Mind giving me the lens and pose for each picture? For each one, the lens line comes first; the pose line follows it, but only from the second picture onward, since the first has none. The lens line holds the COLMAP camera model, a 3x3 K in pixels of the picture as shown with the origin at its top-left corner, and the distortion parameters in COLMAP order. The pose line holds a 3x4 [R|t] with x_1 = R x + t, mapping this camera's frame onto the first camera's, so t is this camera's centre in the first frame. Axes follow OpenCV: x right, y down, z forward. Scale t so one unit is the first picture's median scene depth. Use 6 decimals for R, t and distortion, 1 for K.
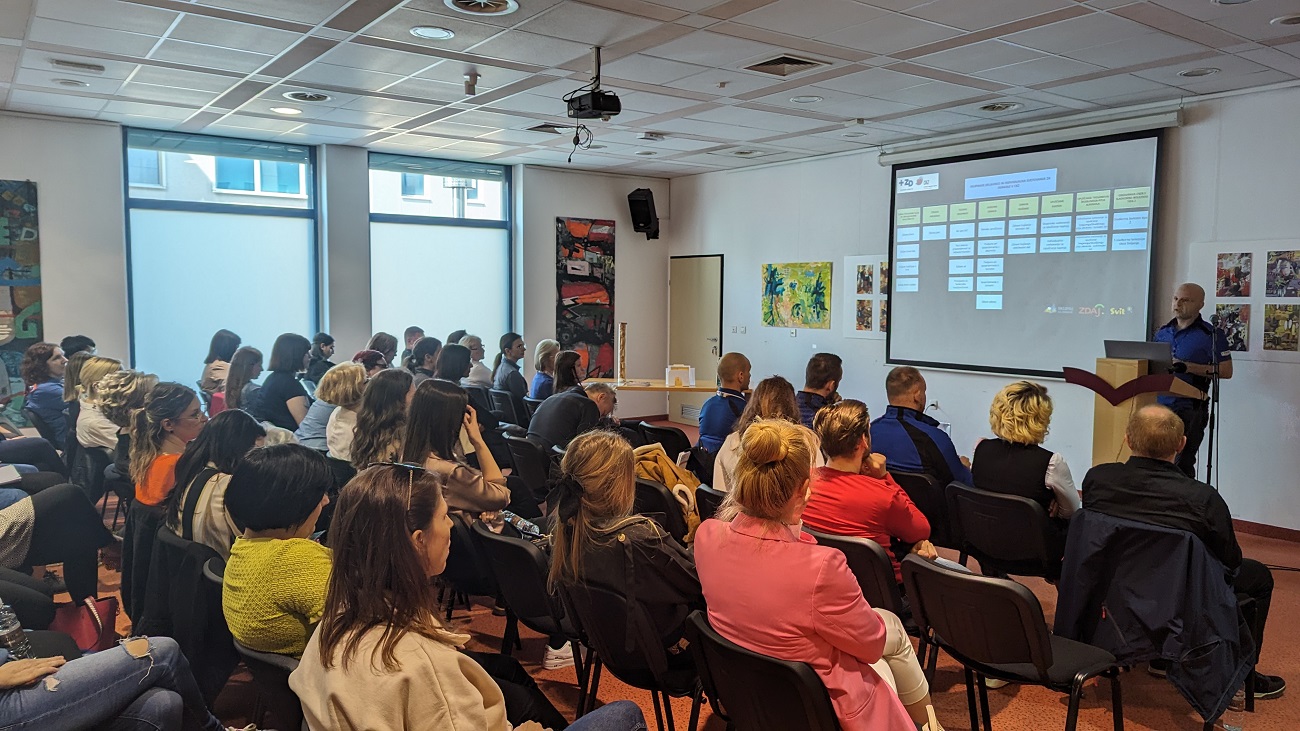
lens RADIAL K [[933.0, 0, 650.0], [0, 933.0, 365.5], [0, 0, 1]] dist [0.069612, -0.069992]
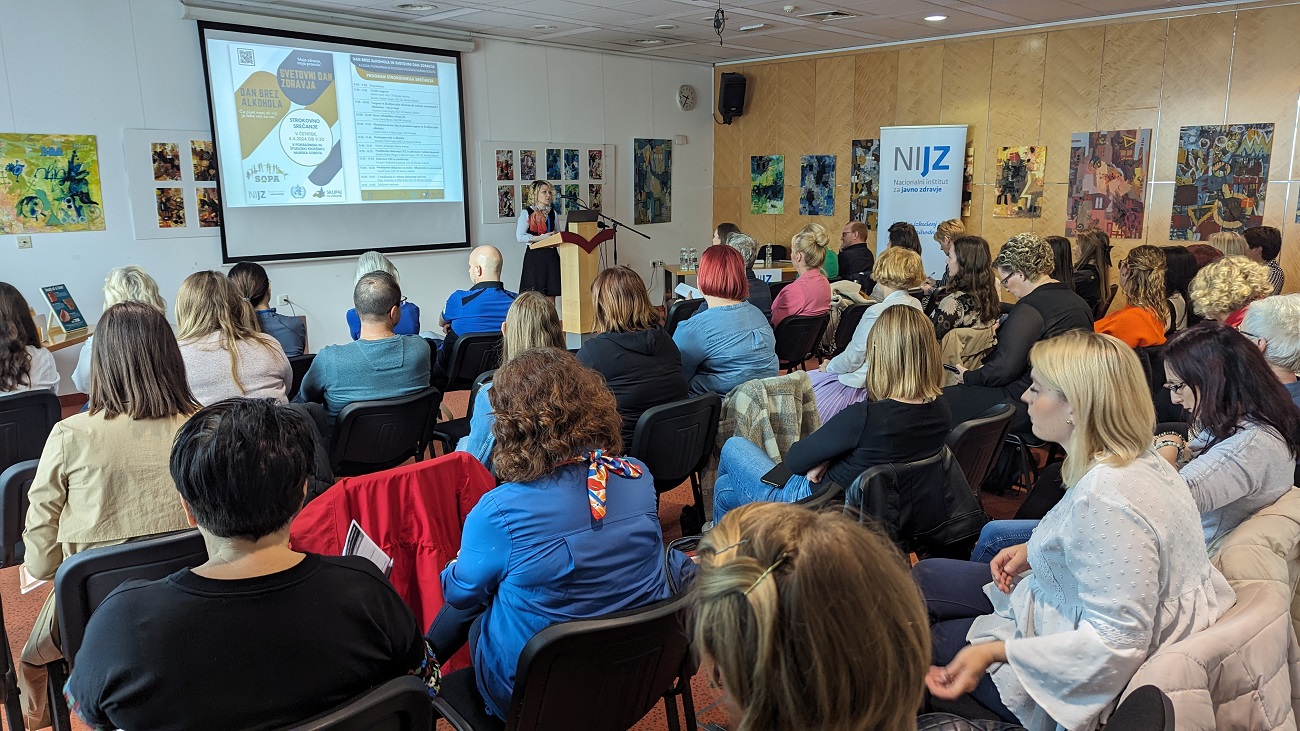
lens RADIAL K [[933.0, 0, 650.0], [0, 933.0, 365.5], [0, 0, 1]] dist [0.069612, -0.069992]
pose [[-0.195837, -0.195140, 0.961025, -0.726573], [0.084988, 0.972936, 0.214877, -0.069412], [-0.976947, 0.123756, -0.173952, 0.857242]]
